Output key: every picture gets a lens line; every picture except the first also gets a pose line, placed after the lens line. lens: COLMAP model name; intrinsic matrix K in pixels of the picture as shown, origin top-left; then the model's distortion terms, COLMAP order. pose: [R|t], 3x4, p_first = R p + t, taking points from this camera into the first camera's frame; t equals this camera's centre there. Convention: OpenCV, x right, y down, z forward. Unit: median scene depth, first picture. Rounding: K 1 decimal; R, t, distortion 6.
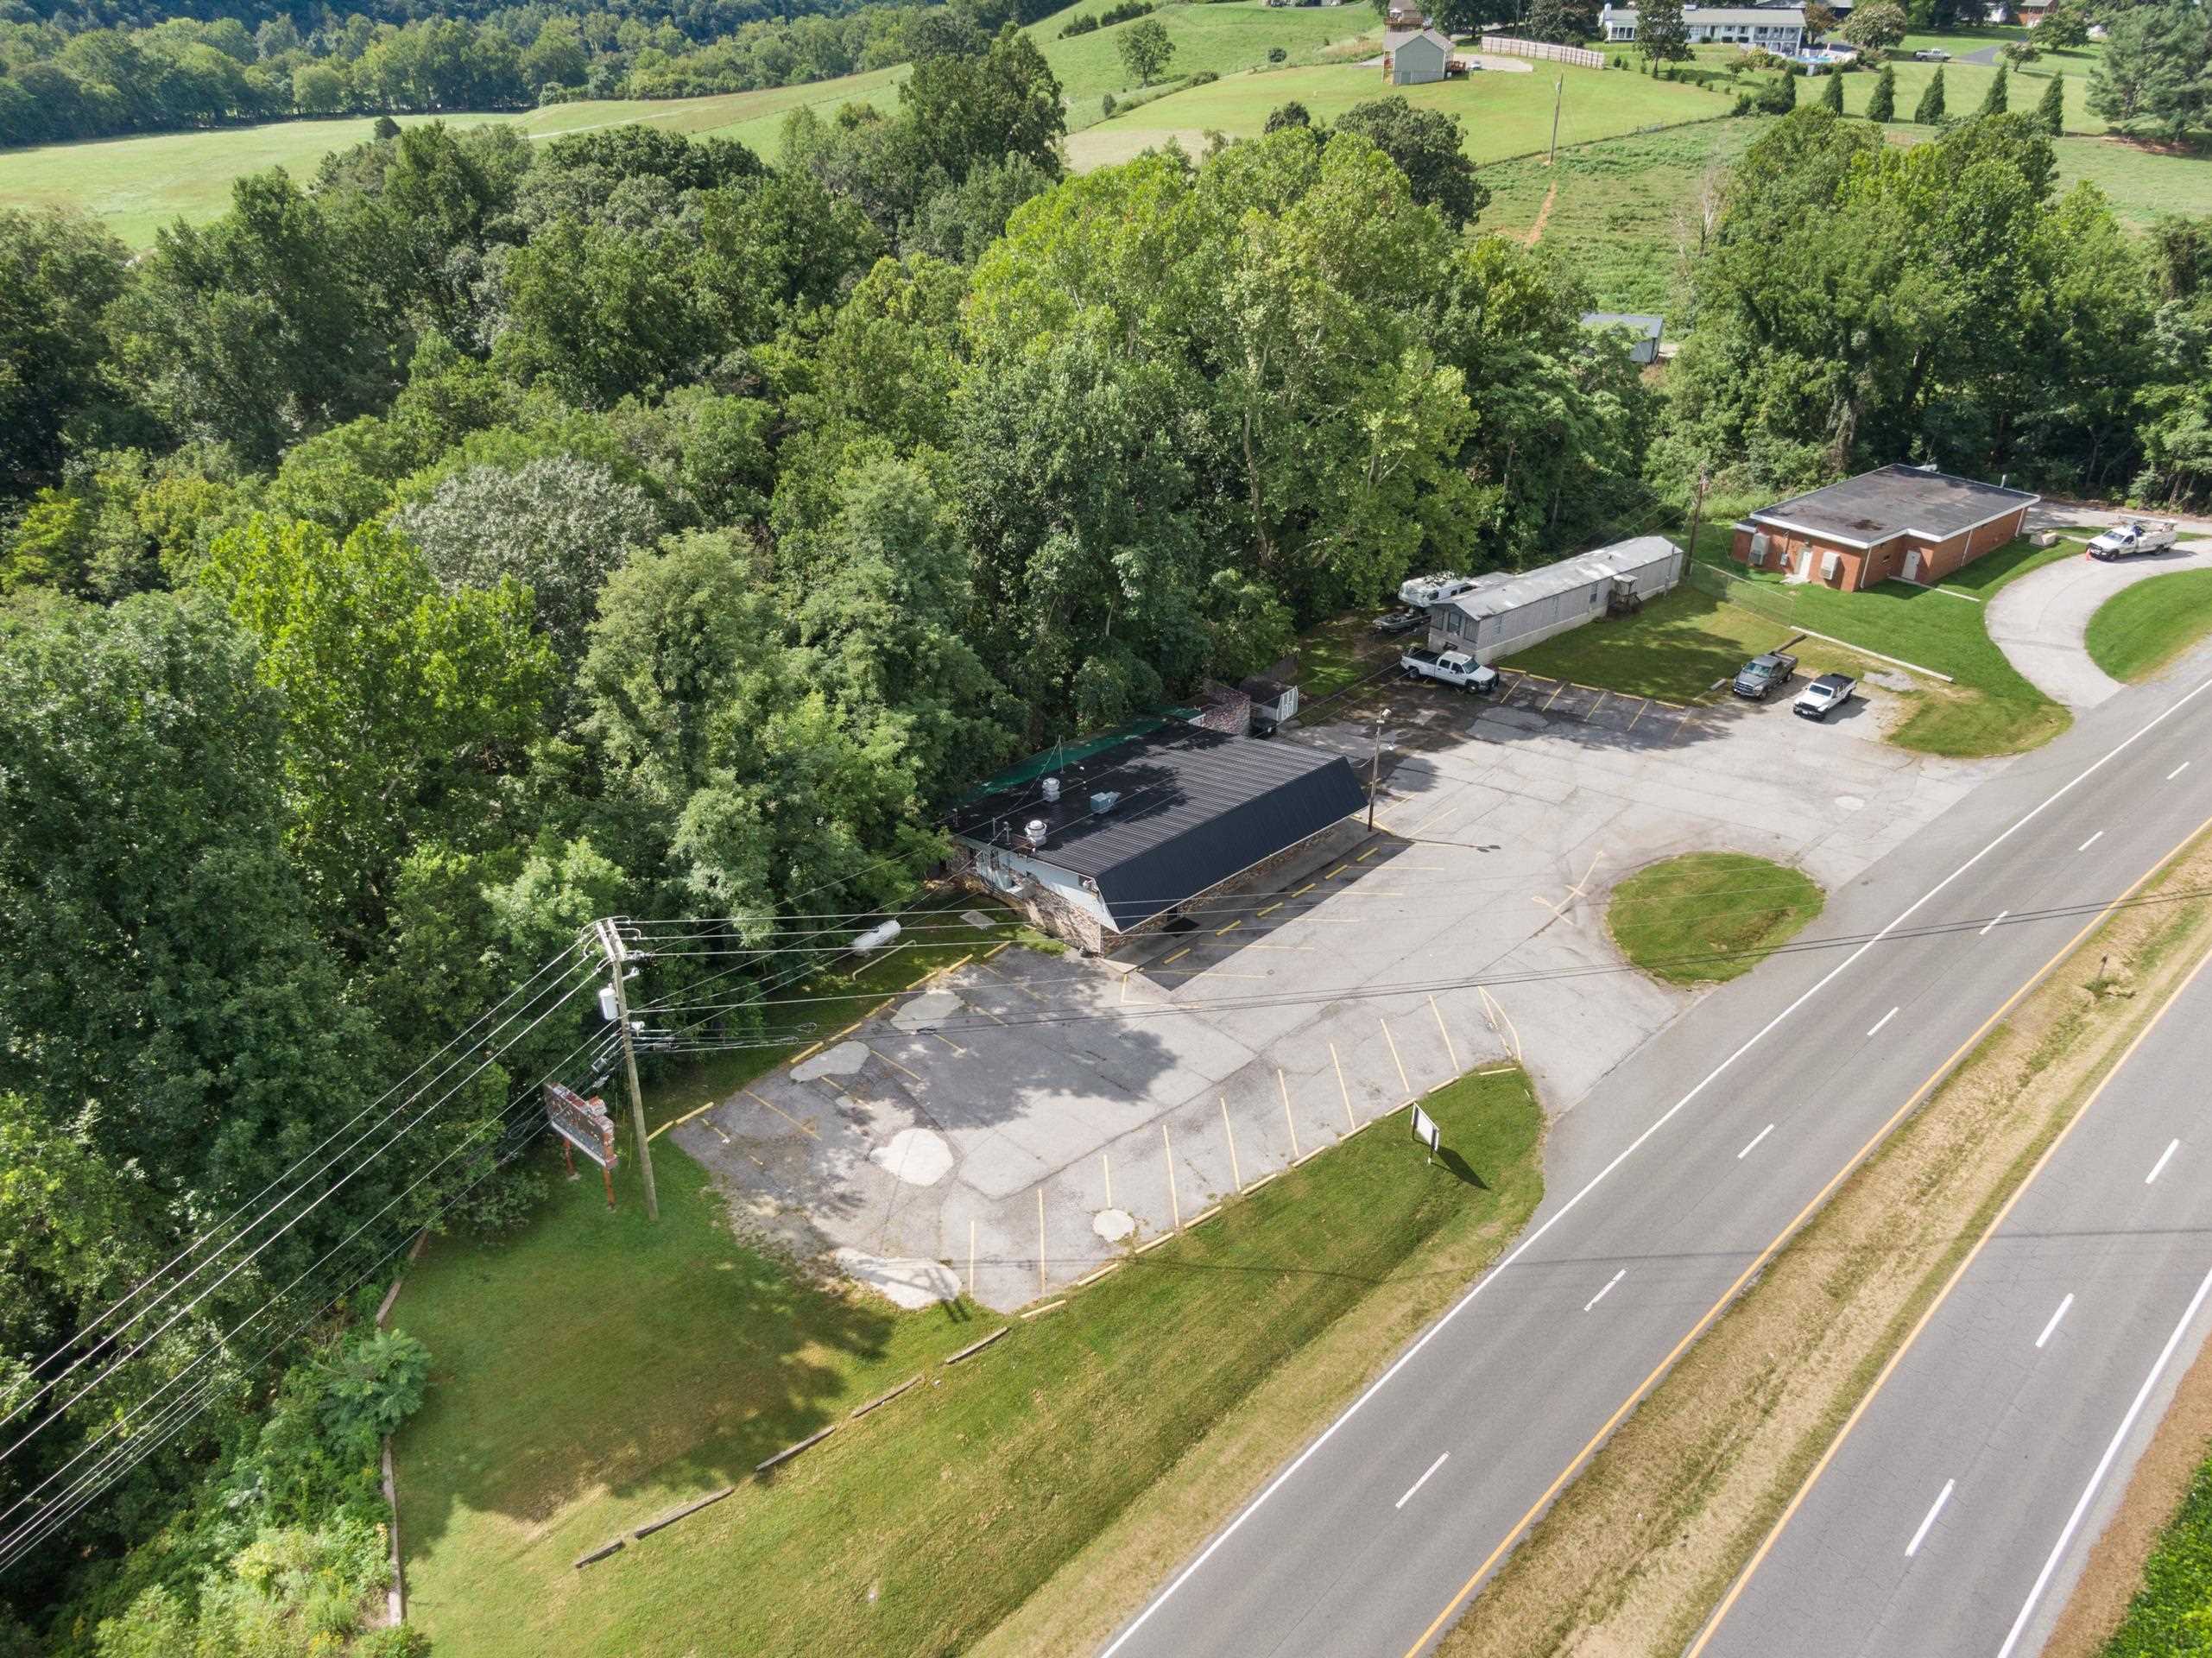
lens RADIAL K [[1590.0, 0, 1111.4], [0, 1590.0, 836.5], [0, 0, 1]] dist [0.035995, -0.053247]
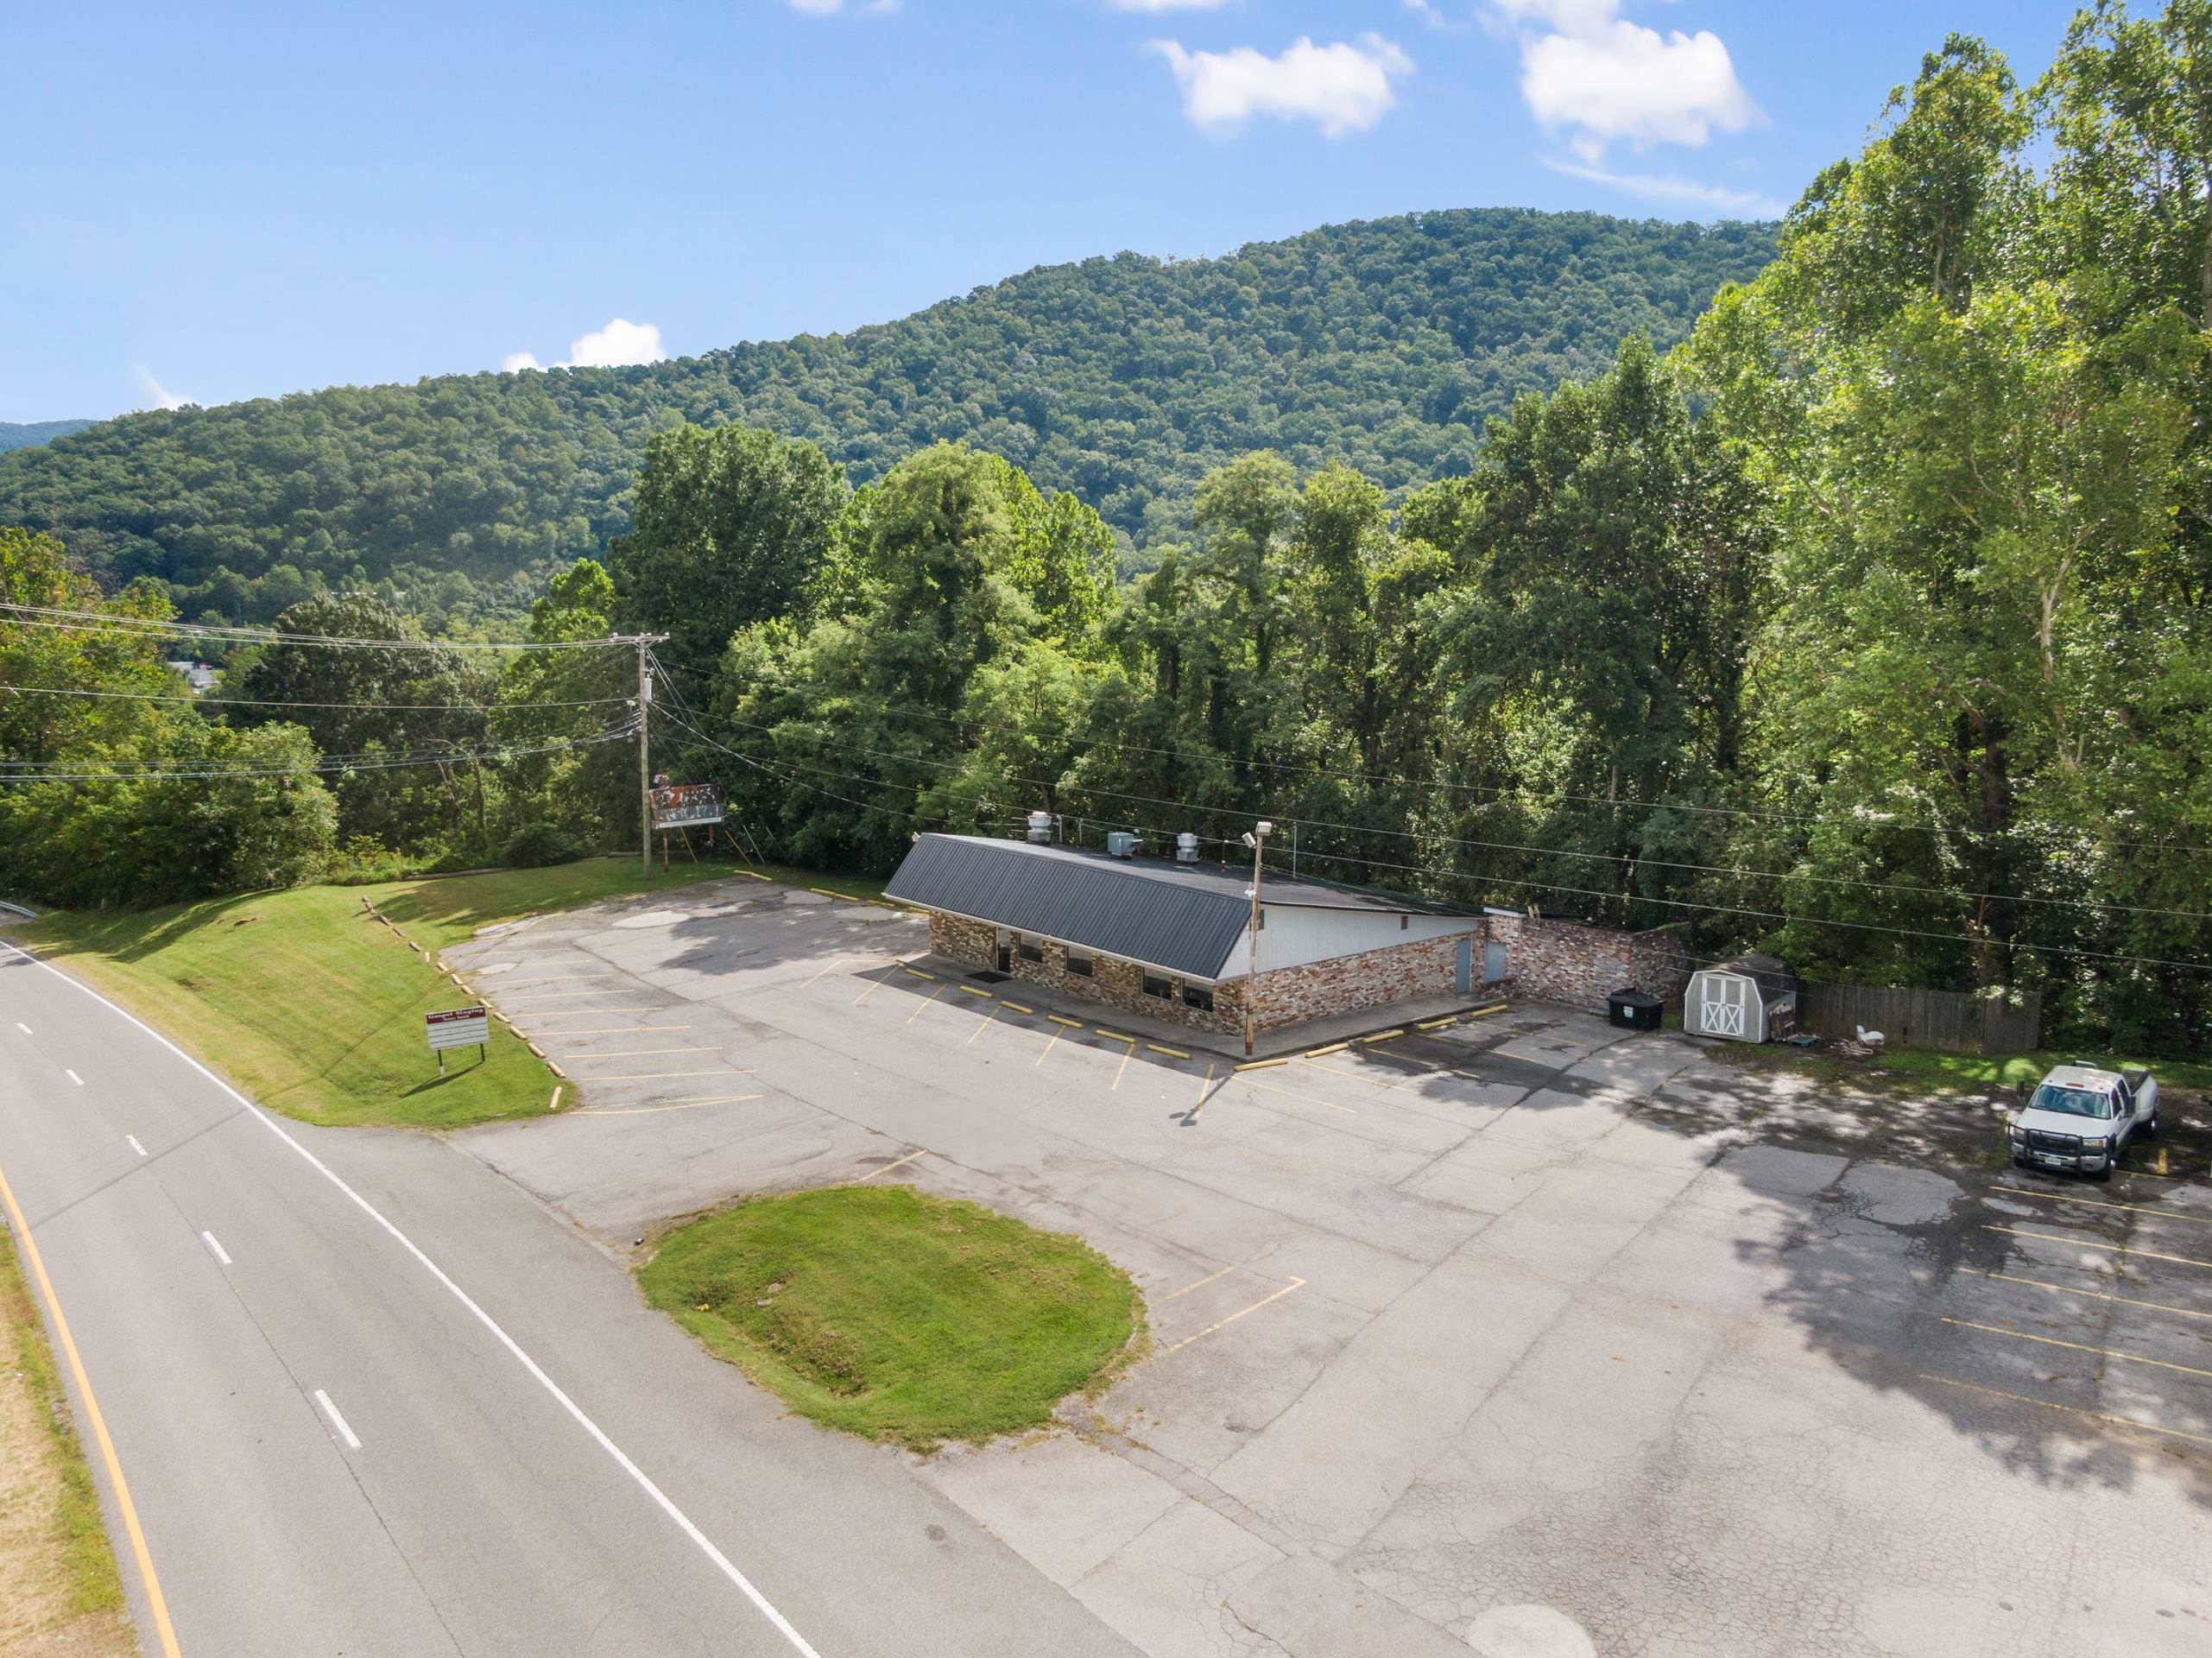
lens RADIAL K [[1590.0, 0, 1106.5], [0, 1590.0, 840.8], [0, 0, 1]] dist [0.035995, -0.053247]
pose [[-0.070772, 0.144638, -0.986951, 0.804828], [-0.485783, 0.859171, 0.160746, -0.152638], [0.871209, 0.490820, 0.009458, 1.058484]]
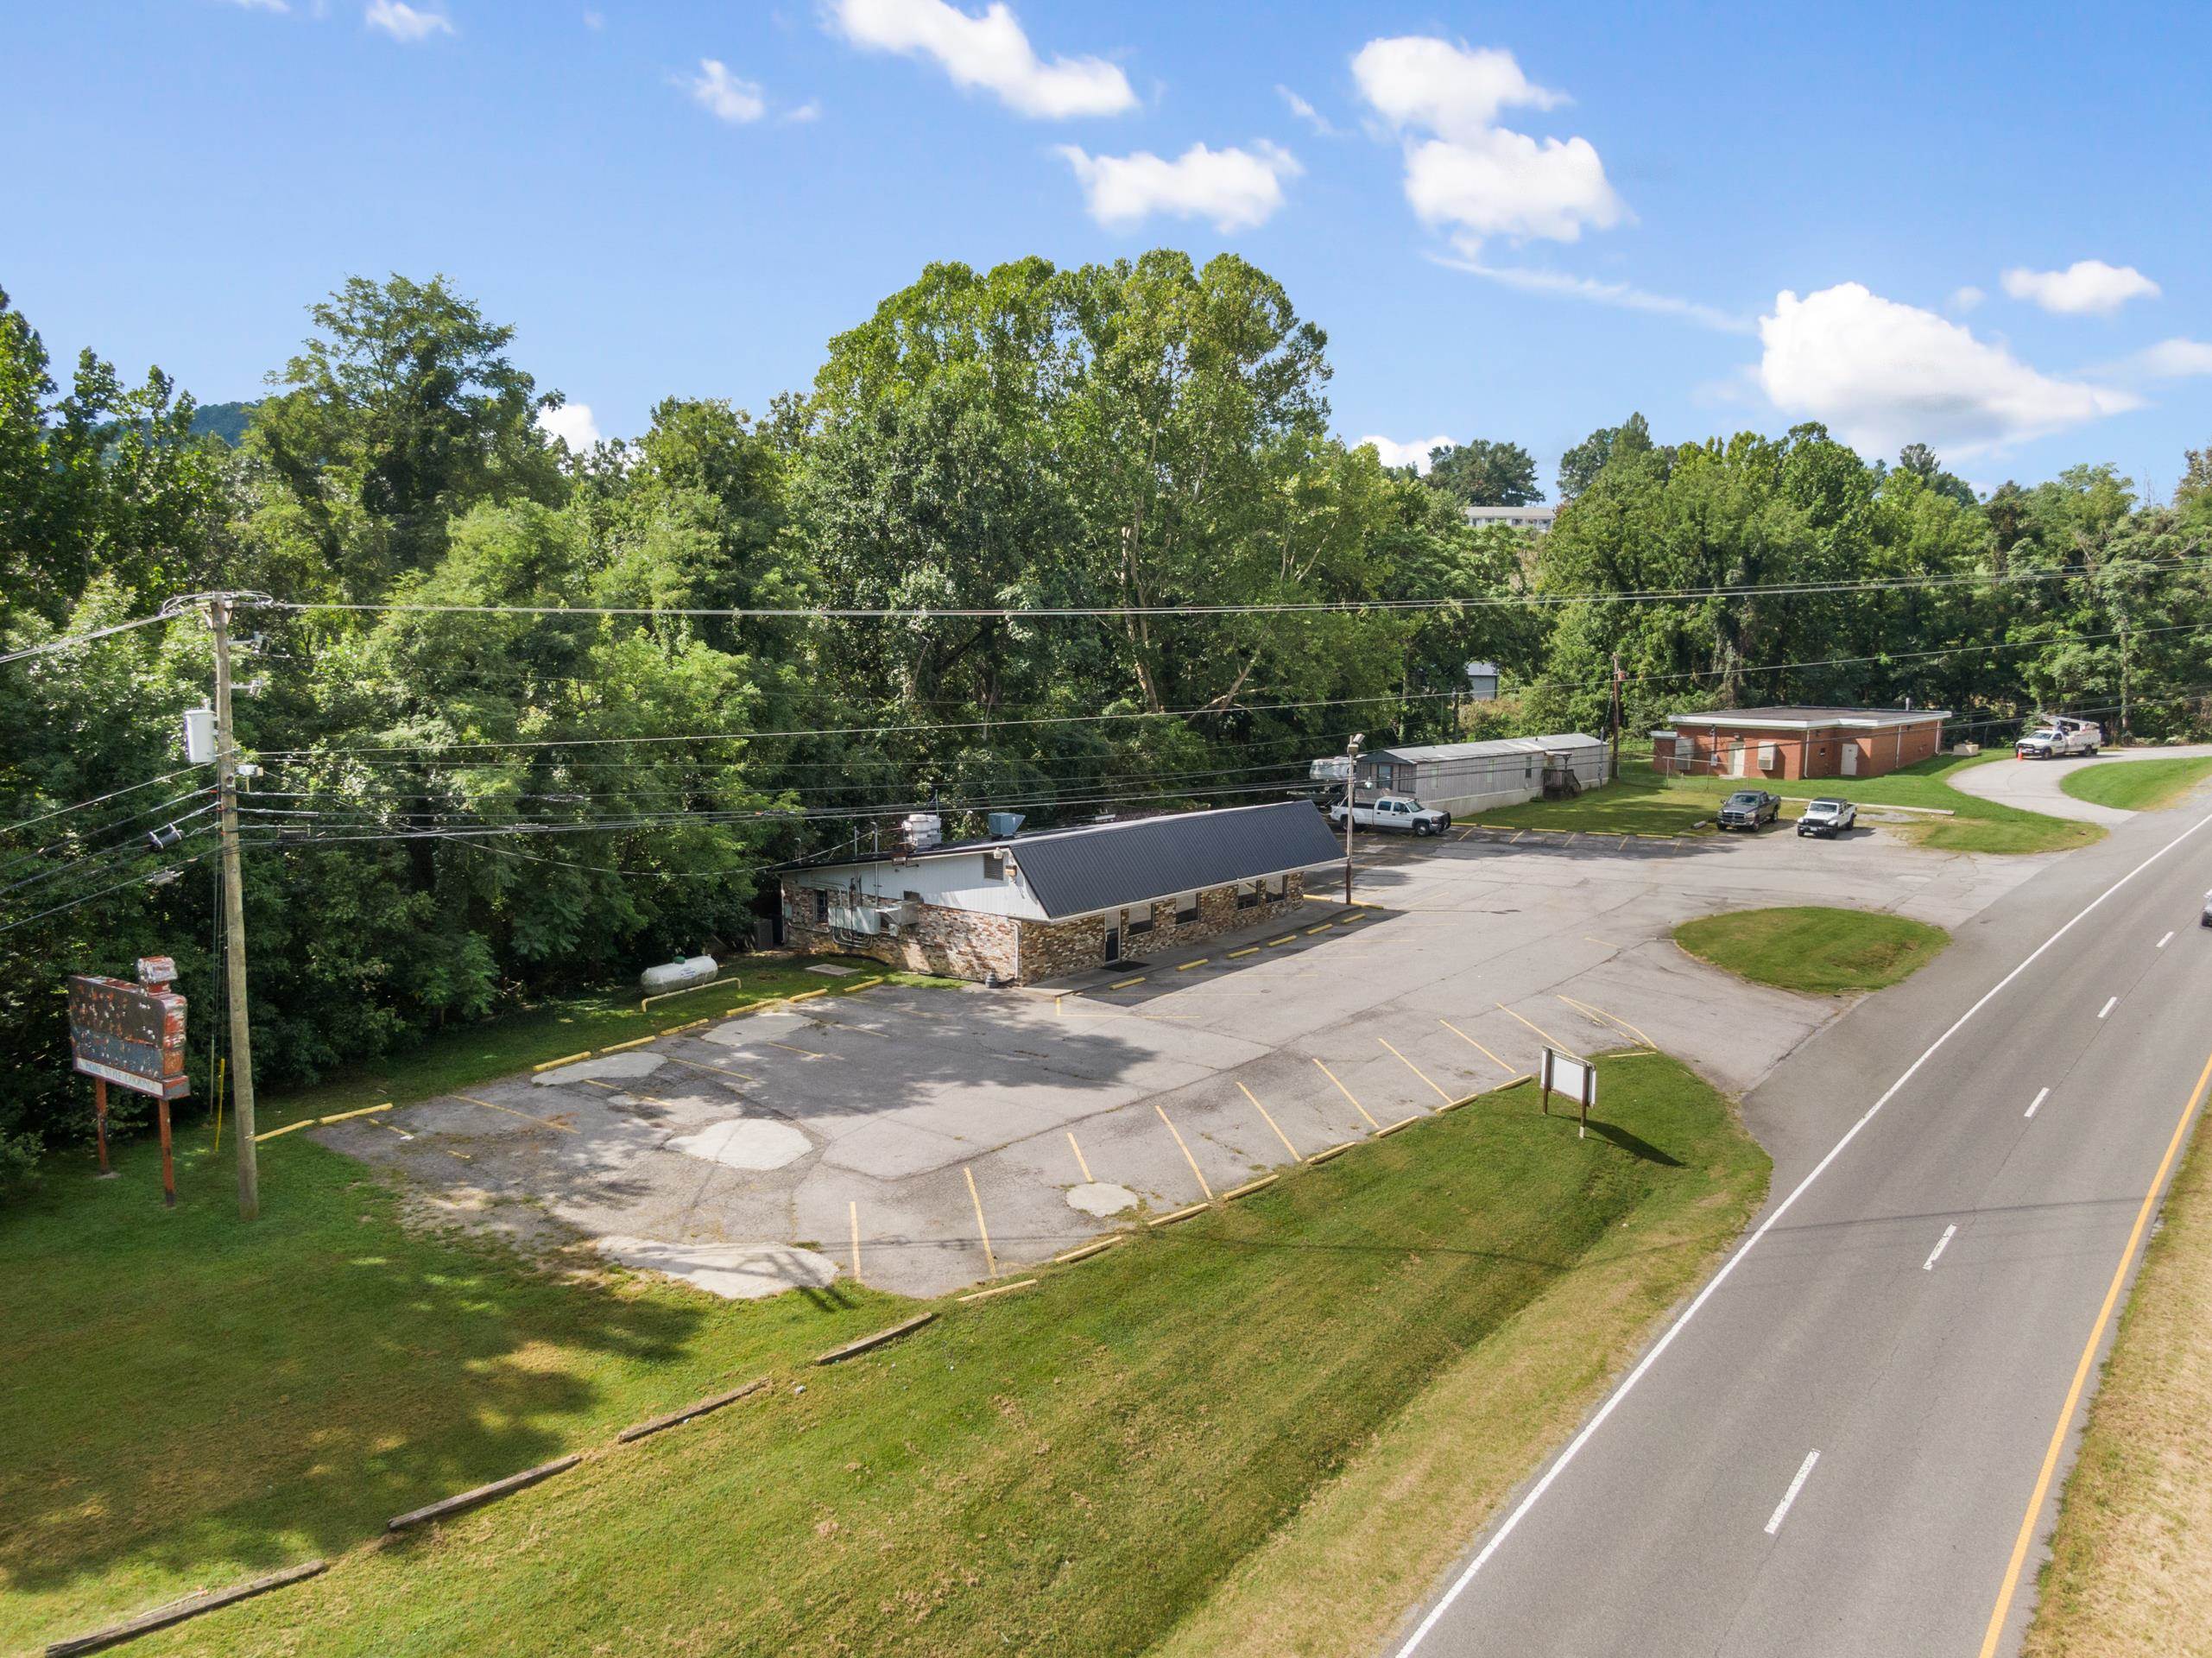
lens RADIAL K [[1590.0, 0, 1113.3], [0, 1590.0, 824.8], [0, 0, 1]] dist [0.035995, -0.053247]
pose [[0.991399, -0.015054, 0.130006, -0.054432], [0.062058, 0.928660, -0.365705, 0.268366], [-0.115226, 0.370627, 0.921607, 0.346079]]
